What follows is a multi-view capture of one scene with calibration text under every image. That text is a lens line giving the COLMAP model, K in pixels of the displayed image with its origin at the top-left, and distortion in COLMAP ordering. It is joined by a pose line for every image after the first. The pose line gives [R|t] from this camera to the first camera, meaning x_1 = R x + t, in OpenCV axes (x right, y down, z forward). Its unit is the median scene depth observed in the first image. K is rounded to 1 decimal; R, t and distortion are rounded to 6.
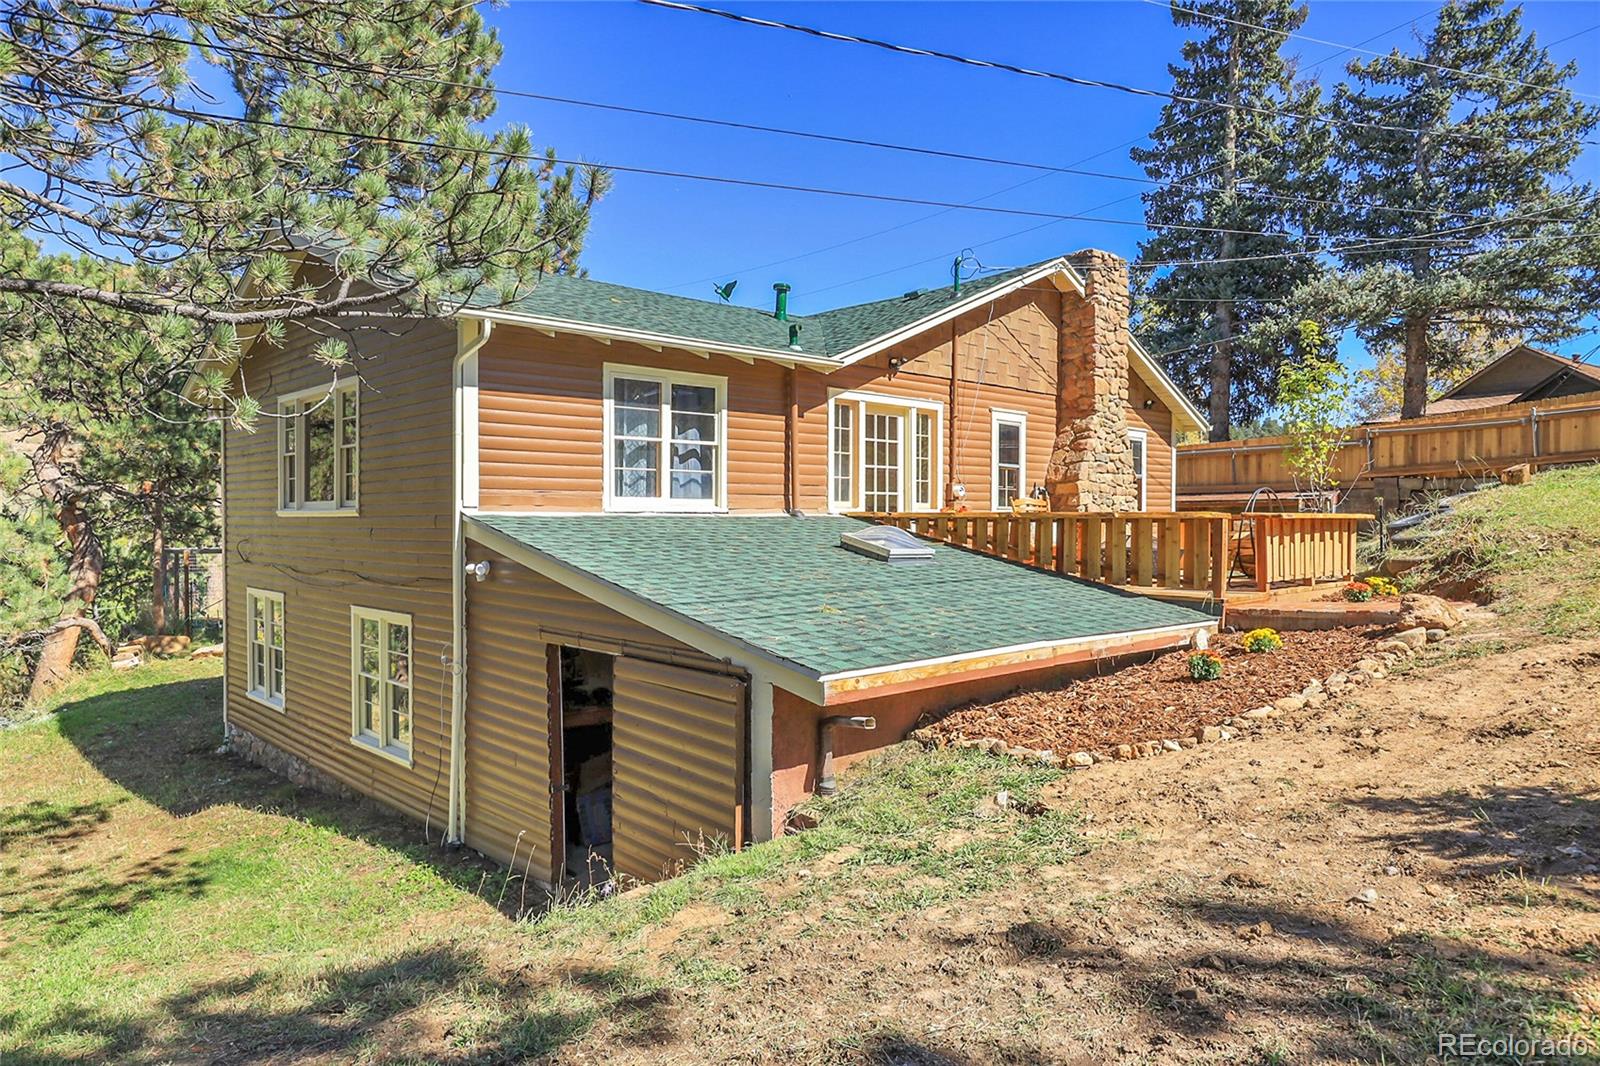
lens RADIAL K [[1020.8, 0, 800.0], [0, 1020.8, 533.0], [0, 0, 1]] dist [0.040051, -0.002119]
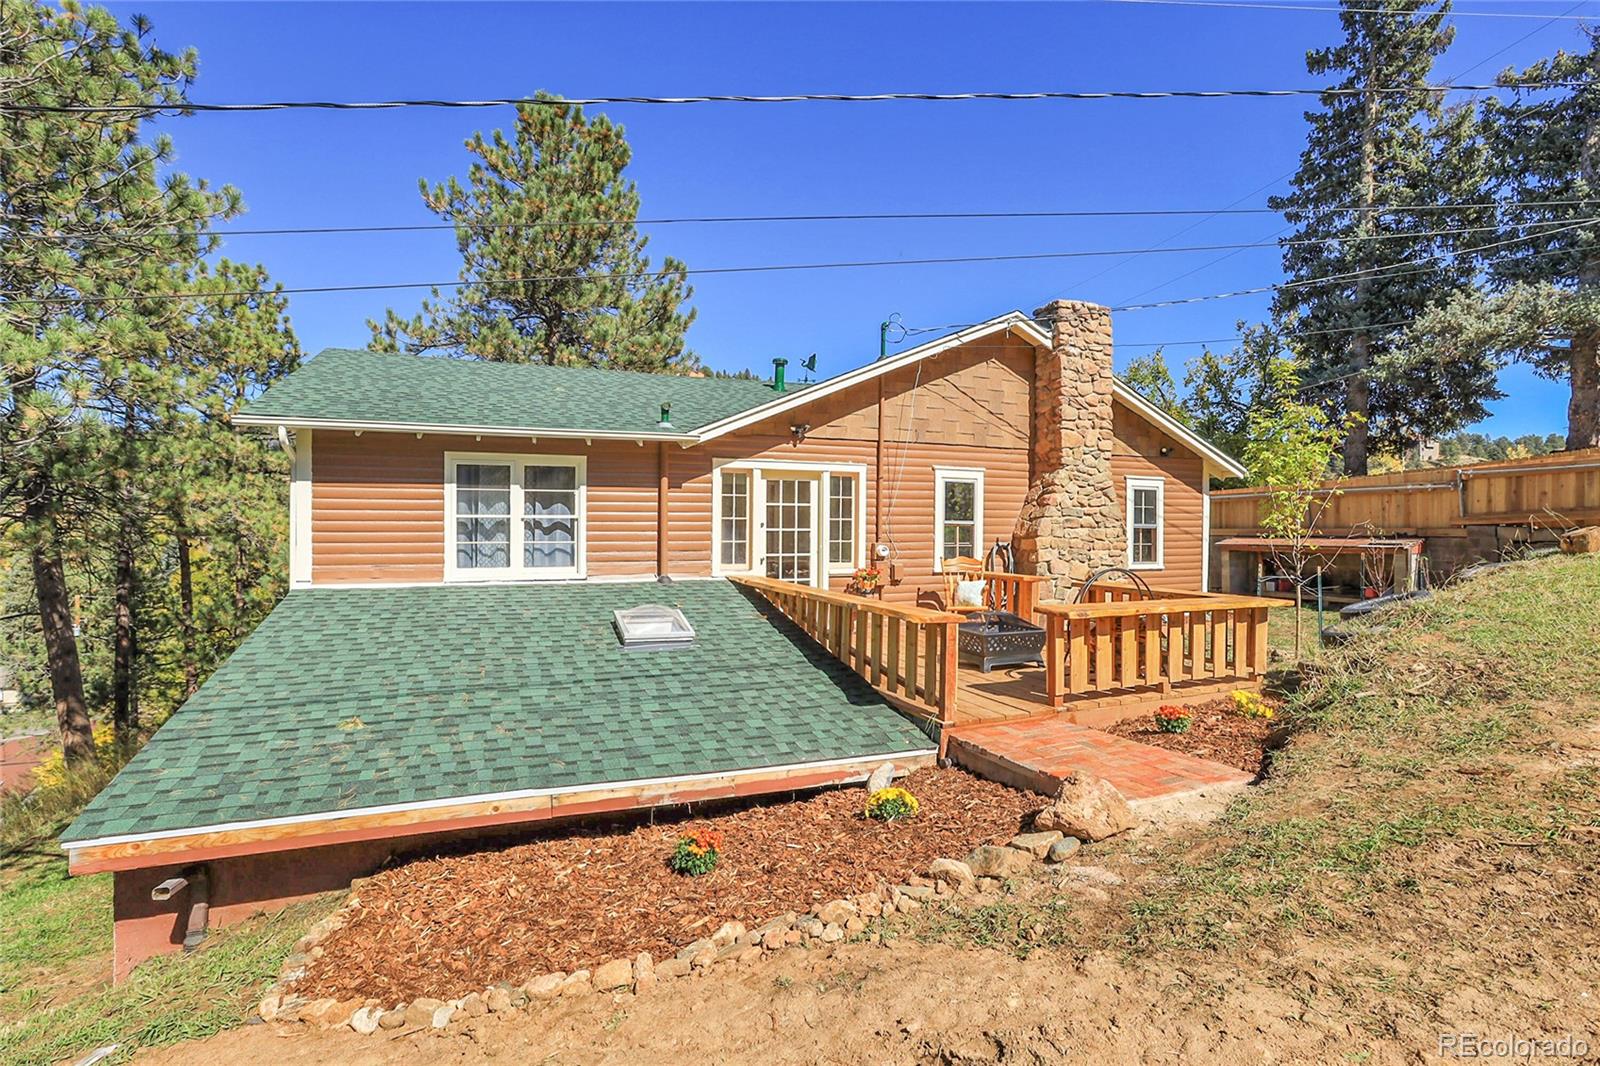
lens RADIAL K [[750.6, 0, 766.0], [0, 750.6, 541.2], [0, 0, 1]] dist [-0.013848, 0.001885]
pose [[0.928011, 0.007337, -0.372480, 0.292764], [-0.006917, 0.999973, 0.002464, -0.046114], [0.372488, 0.000290, 0.928037, 0.233627]]
